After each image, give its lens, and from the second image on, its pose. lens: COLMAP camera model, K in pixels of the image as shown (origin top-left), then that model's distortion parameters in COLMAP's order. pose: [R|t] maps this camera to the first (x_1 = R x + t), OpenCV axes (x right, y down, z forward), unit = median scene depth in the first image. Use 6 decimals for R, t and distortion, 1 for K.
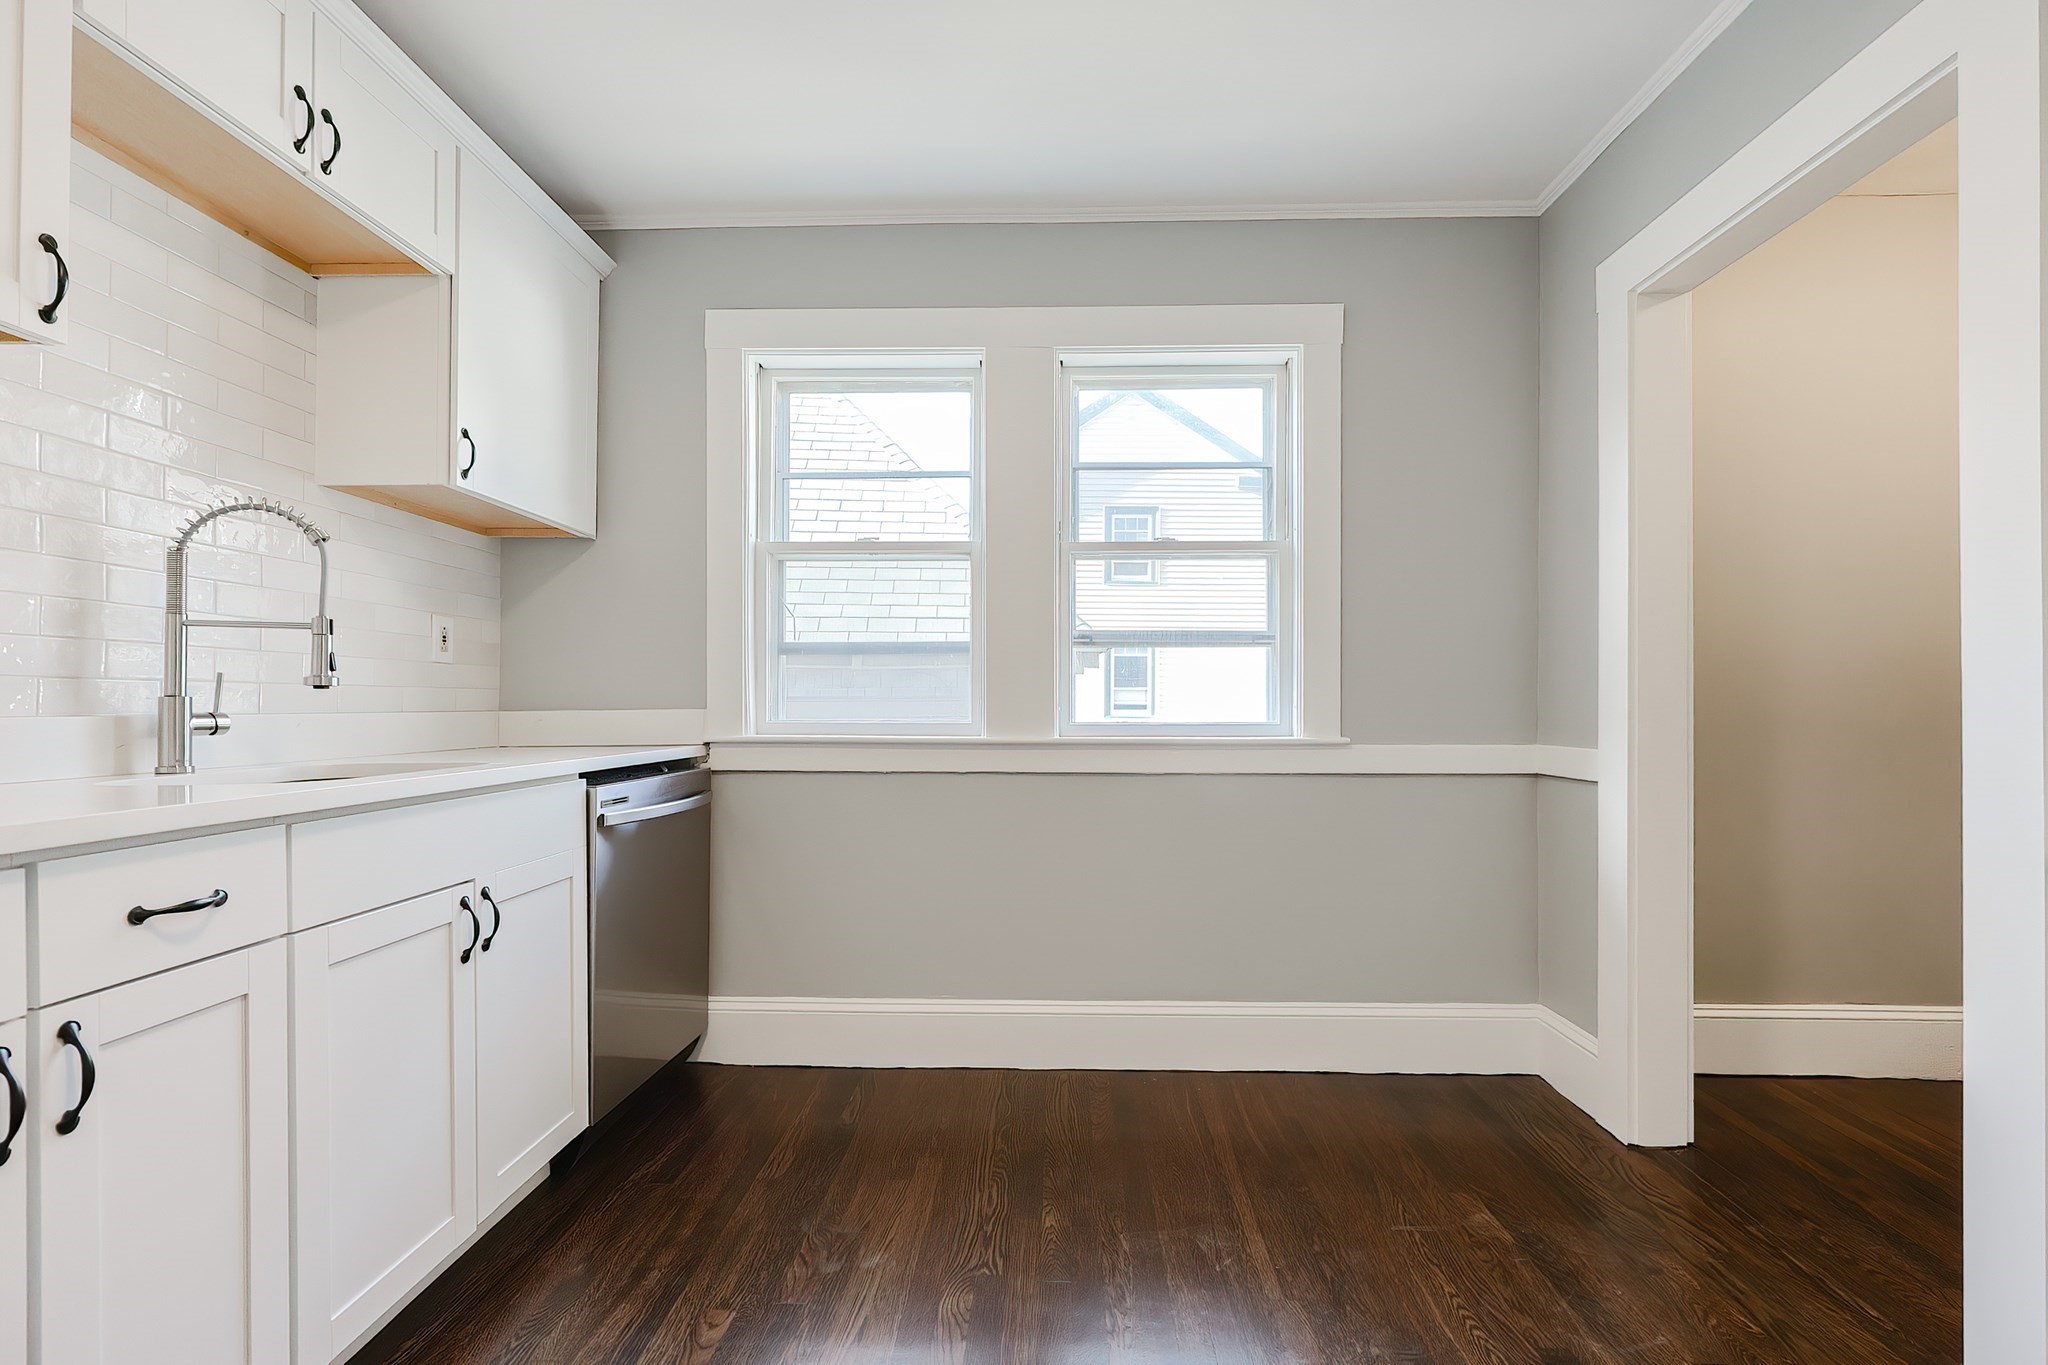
lens RADIAL K [[918.9, 0, 1063.2], [0, 918.9, 705.7], [0, 0, 1]] dist [0.000997, -0.000262]
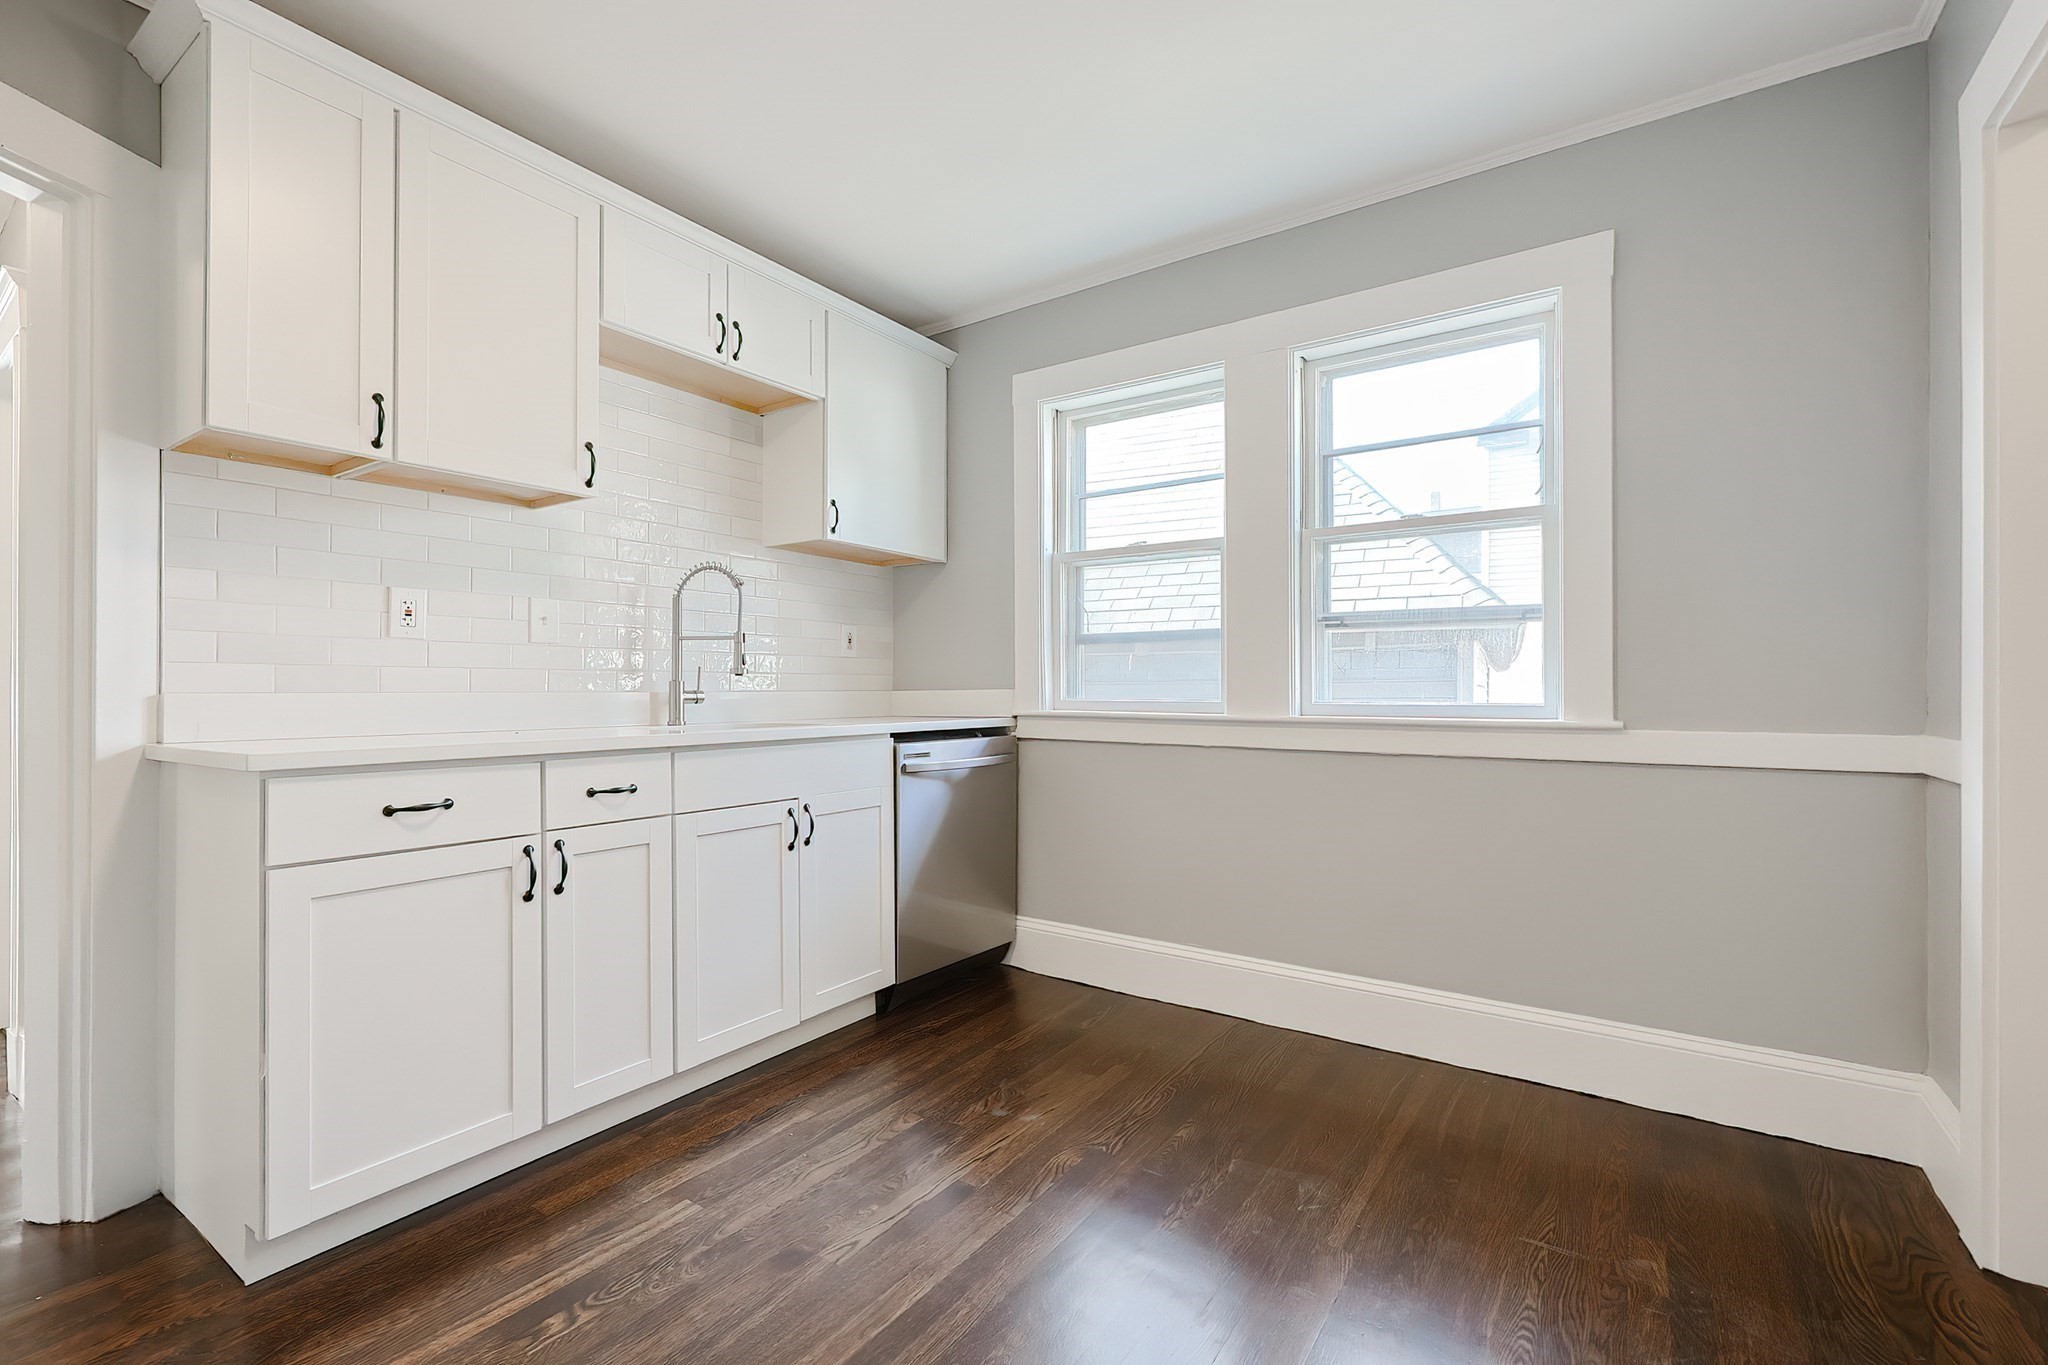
lens RADIAL K [[918.9, 0, 1042.5], [0, 918.9, 690.8], [0, 0, 1]] dist [0.000997, -0.000262]
pose [[0.835399, 0.000830, -0.549643, 0.375985], [0.000250, 0.999998, 0.001891, 0.003931], [0.549643, -0.001717, 0.835398, -0.045422]]
